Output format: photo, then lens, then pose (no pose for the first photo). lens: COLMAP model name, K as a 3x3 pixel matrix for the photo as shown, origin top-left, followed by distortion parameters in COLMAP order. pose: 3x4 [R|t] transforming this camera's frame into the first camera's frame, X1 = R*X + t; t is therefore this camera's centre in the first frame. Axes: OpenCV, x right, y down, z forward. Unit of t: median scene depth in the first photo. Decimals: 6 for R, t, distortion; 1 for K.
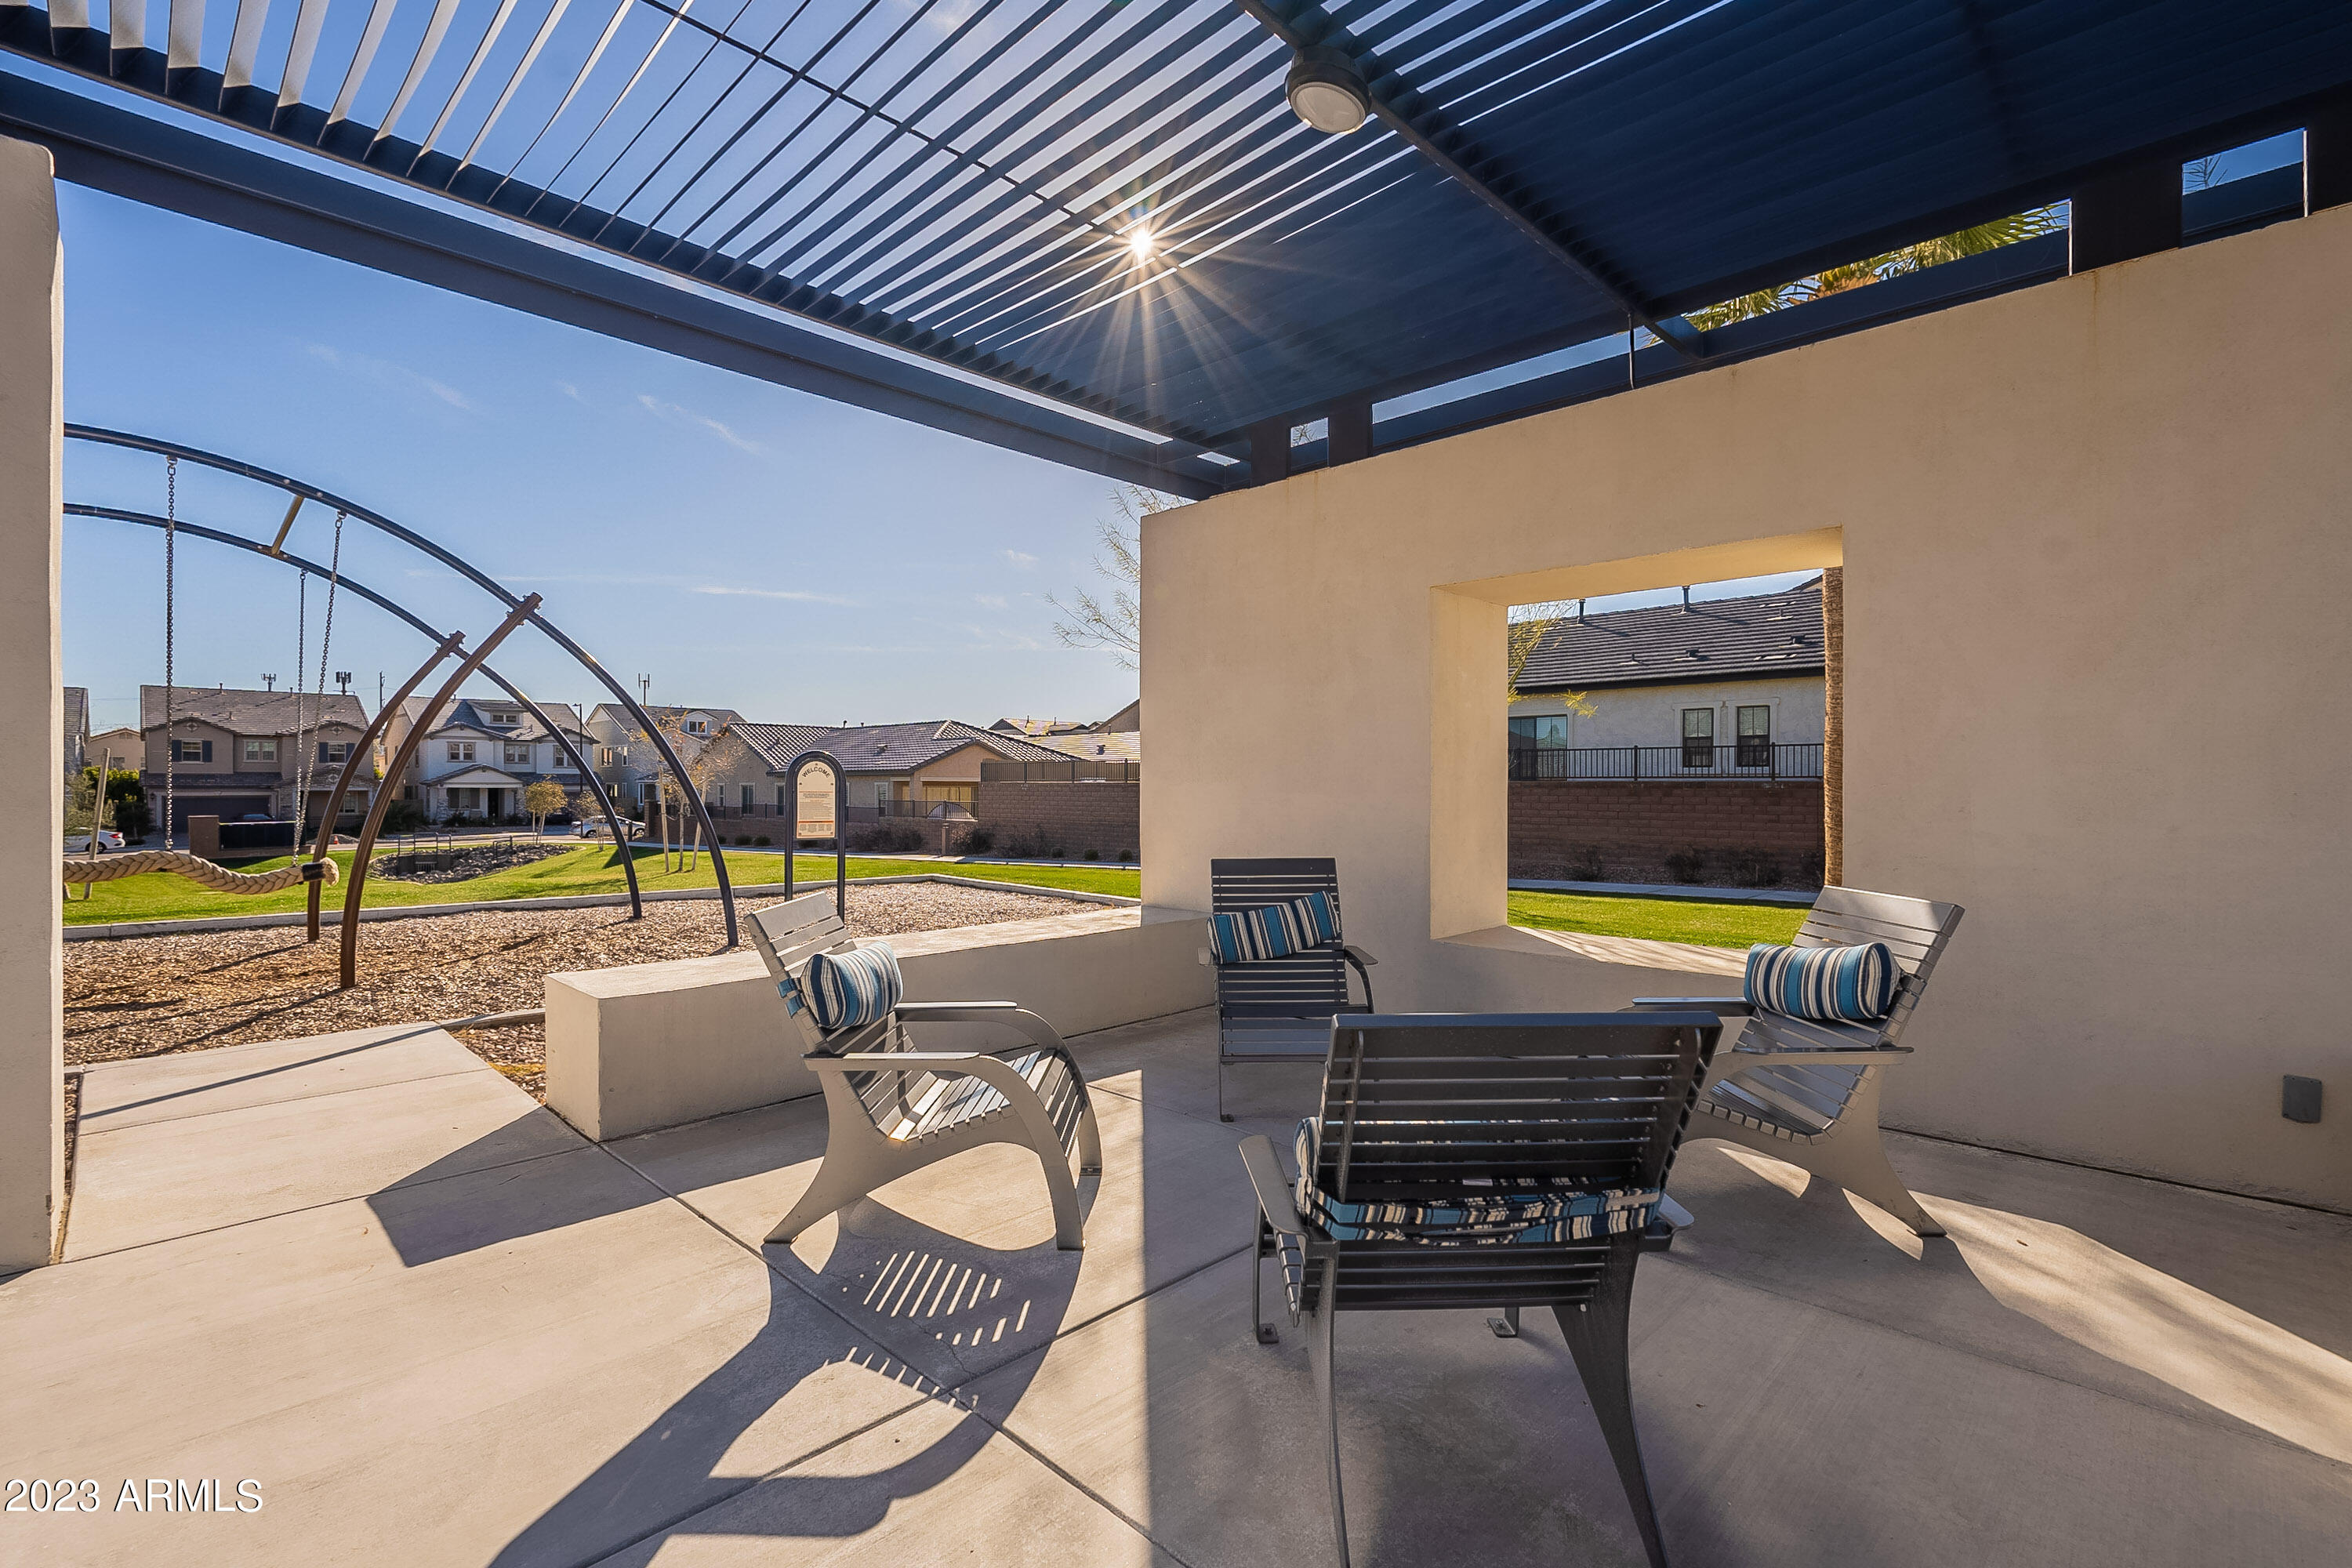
lens RADIAL K [[1058.0, 0, 1163.6], [0, 1058.0, 788.5], [0, 0, 1]] dist [-0.008684, 0.001598]
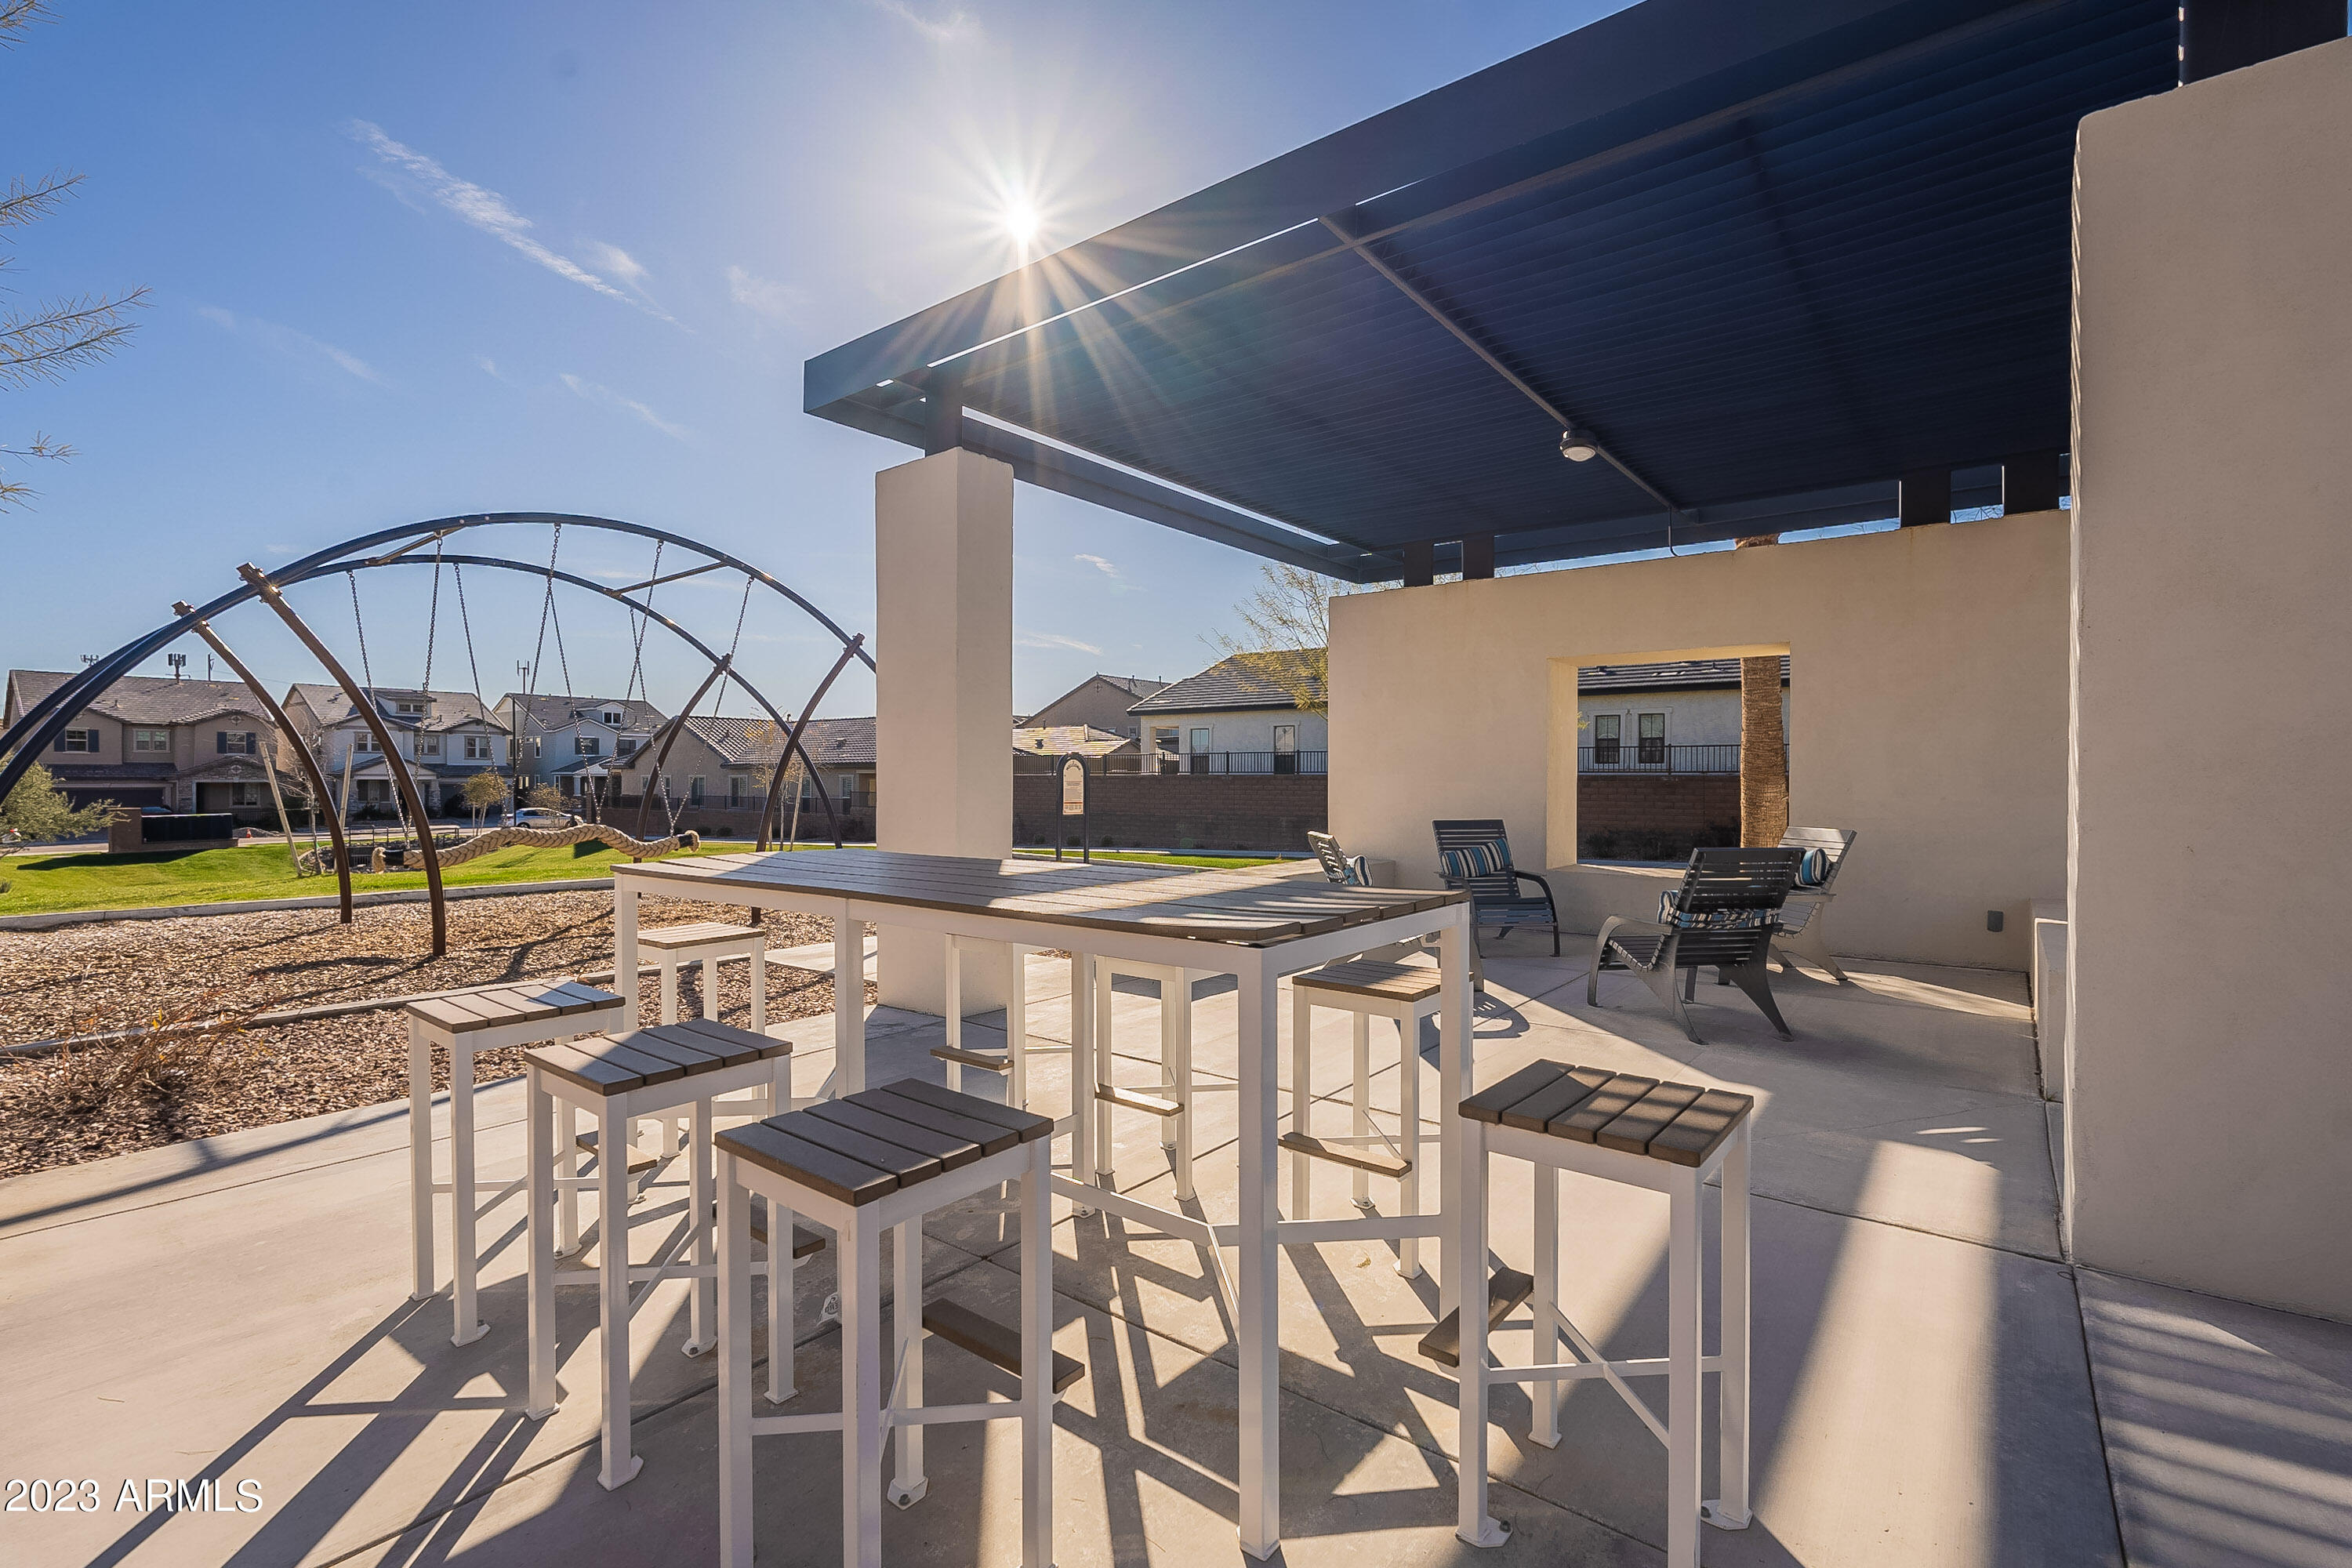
lens RADIAL K [[1058.0, 0, 1183.1], [0, 1058.0, 783.0], [0, 0, 1]] dist [-0.008684, 0.001598]
pose [[0.992231, 0.000836, 0.124408, -0.130255], [-0.001000, 0.999999, 0.001254, 0.001216], [-0.124407, -0.001369, 0.992230, -0.144903]]
